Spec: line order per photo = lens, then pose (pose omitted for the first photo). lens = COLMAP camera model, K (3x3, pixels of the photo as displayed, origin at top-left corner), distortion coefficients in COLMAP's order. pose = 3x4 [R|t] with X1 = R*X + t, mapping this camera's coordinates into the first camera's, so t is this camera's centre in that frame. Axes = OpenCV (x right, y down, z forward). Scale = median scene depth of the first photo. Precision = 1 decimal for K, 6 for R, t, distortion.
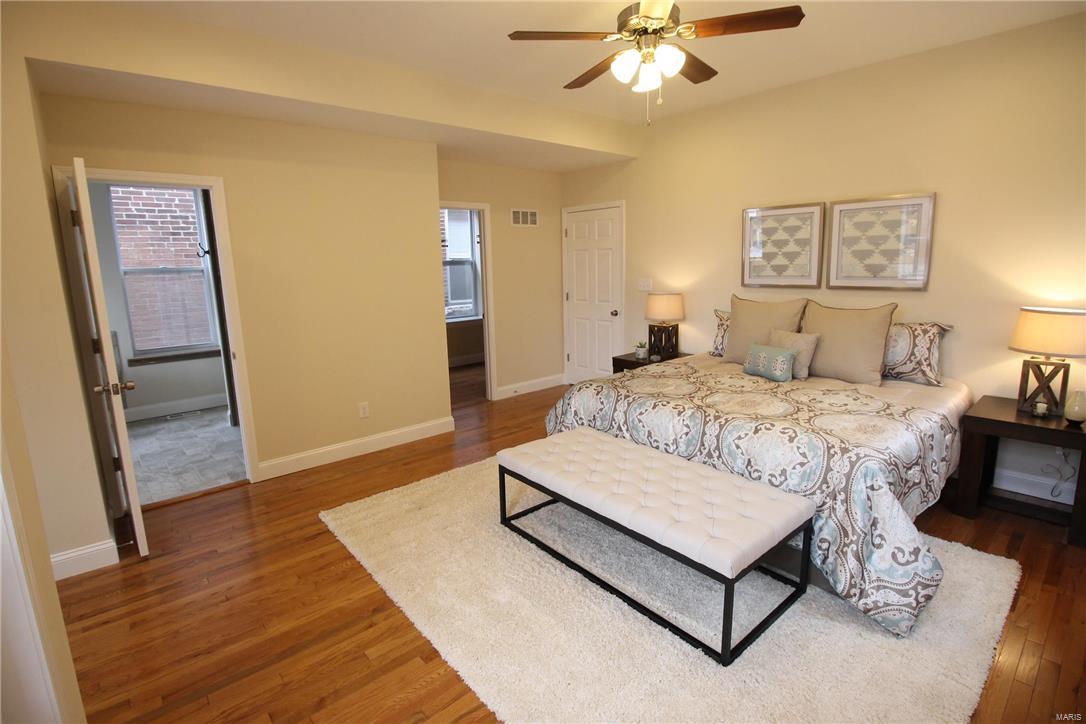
lens RADIAL K [[511.7, 0, 546.5], [0, 511.7, 351.6], [0, 0, 1]] dist [0.002844, -0.015048]
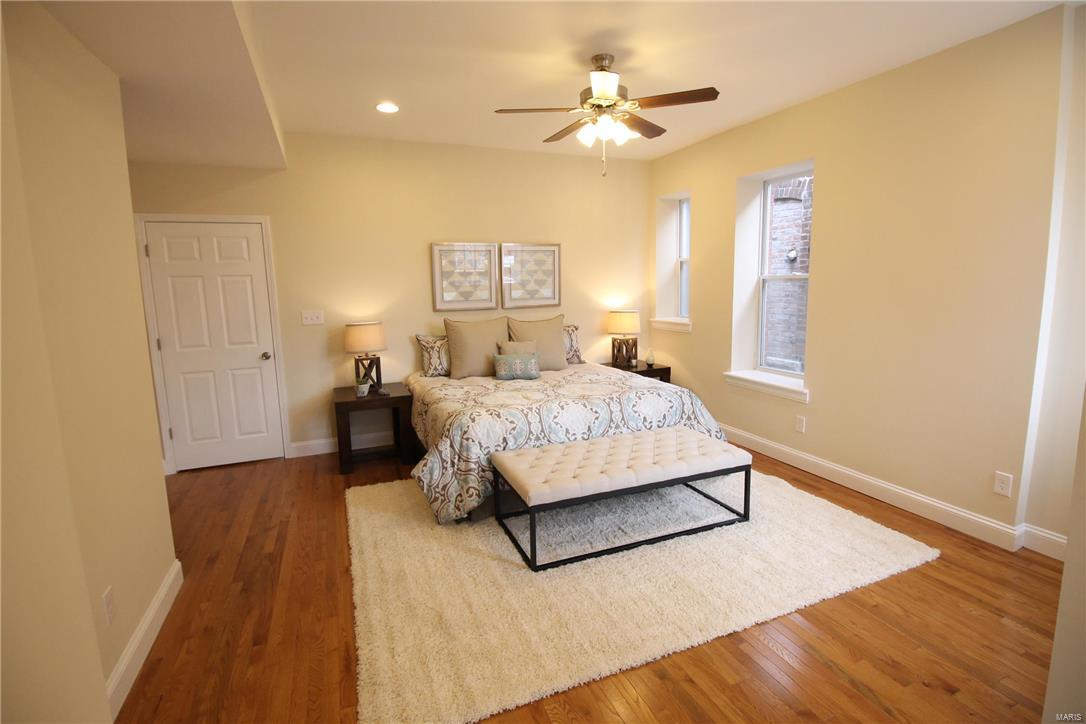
lens RADIAL K [[501.4, 0, 538.1], [0, 501.4, 367.3], [0, 0, 1]] dist [0.002168, -0.013264]
pose [[0.321673, -0.158014, 0.933573, -0.505515], [0.170840, 0.979481, 0.106919, -0.074292], [-0.931311, 0.125098, 0.342068, 0.365620]]
